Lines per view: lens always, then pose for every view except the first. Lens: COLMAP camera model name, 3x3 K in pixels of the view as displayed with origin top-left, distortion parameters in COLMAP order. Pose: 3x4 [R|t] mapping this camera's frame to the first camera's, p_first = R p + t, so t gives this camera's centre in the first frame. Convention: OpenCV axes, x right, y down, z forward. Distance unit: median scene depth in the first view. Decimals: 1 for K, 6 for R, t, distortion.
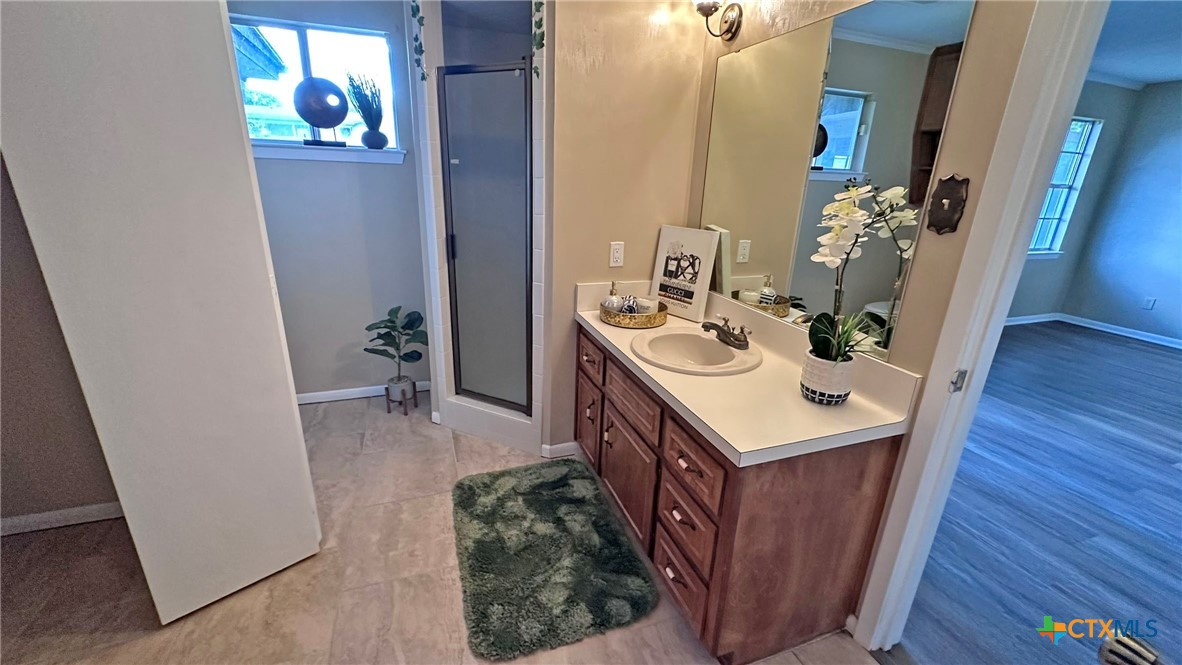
lens RADIAL K [[472.8, 0, 589.8], [0, 472.8, 331.4], [0, 0, 1]] dist [-0.000617, 0.000083]
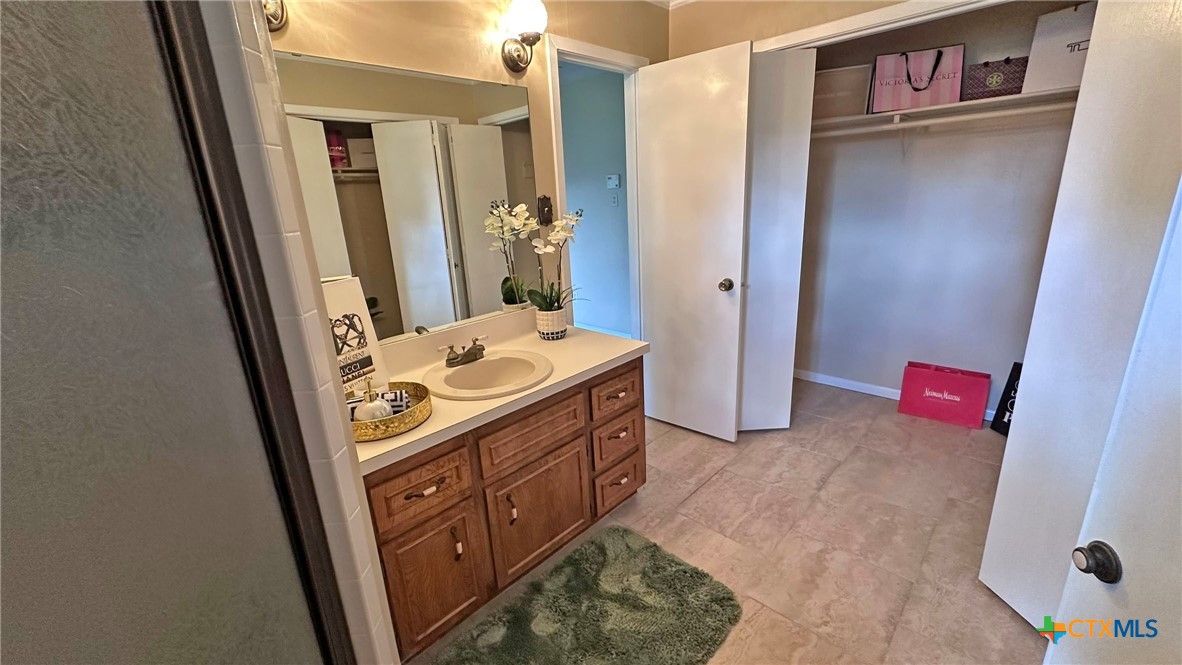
lens RADIAL K [[472.8, 0, 589.8], [0, 472.8, 331.4], [0, 0, 1]] dist [-0.000617, 0.000083]
pose [[-0.440947, -0.256775, 0.860019, -0.611078], [0.311717, 0.854744, 0.415023, -0.332860], [-0.841664, 0.451086, -0.296856, 0.916916]]
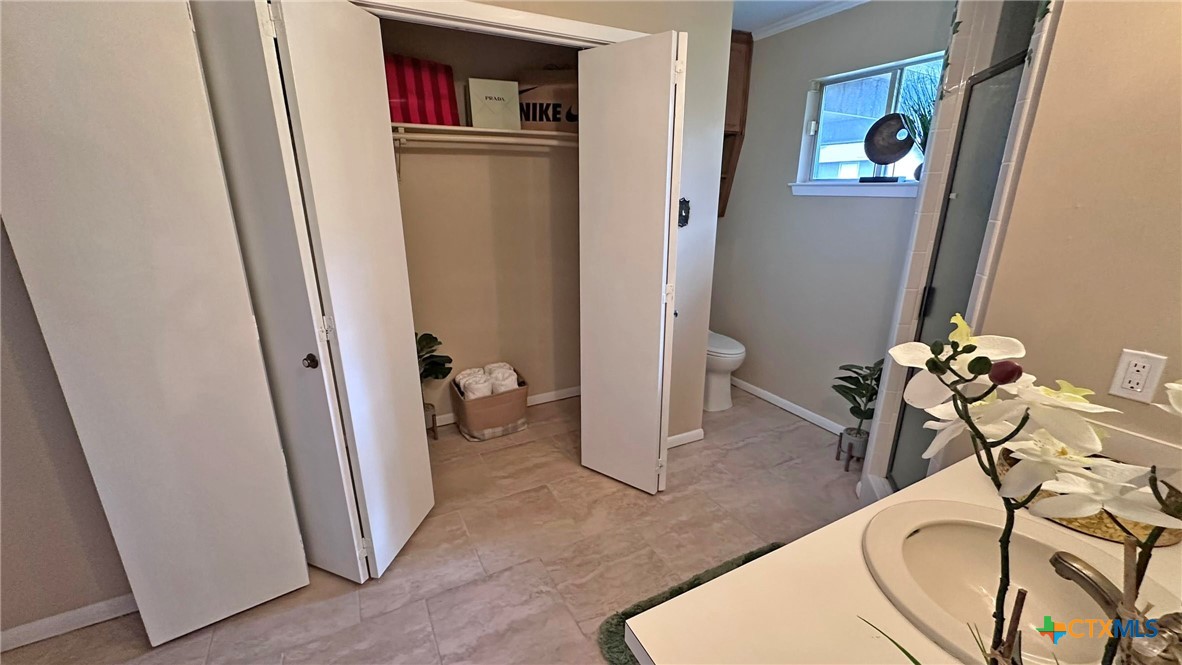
lens RADIAL K [[472.8, 0, 589.8], [0, 472.8, 331.4], [0, 0, 1]] dist [-0.000617, 0.000083]
pose [[0.131729, 0.251318, -0.958899, 0.465455], [-0.299600, 0.932184, 0.203158, -0.145439], [0.944927, 0.260525, 0.198091, 0.378202]]
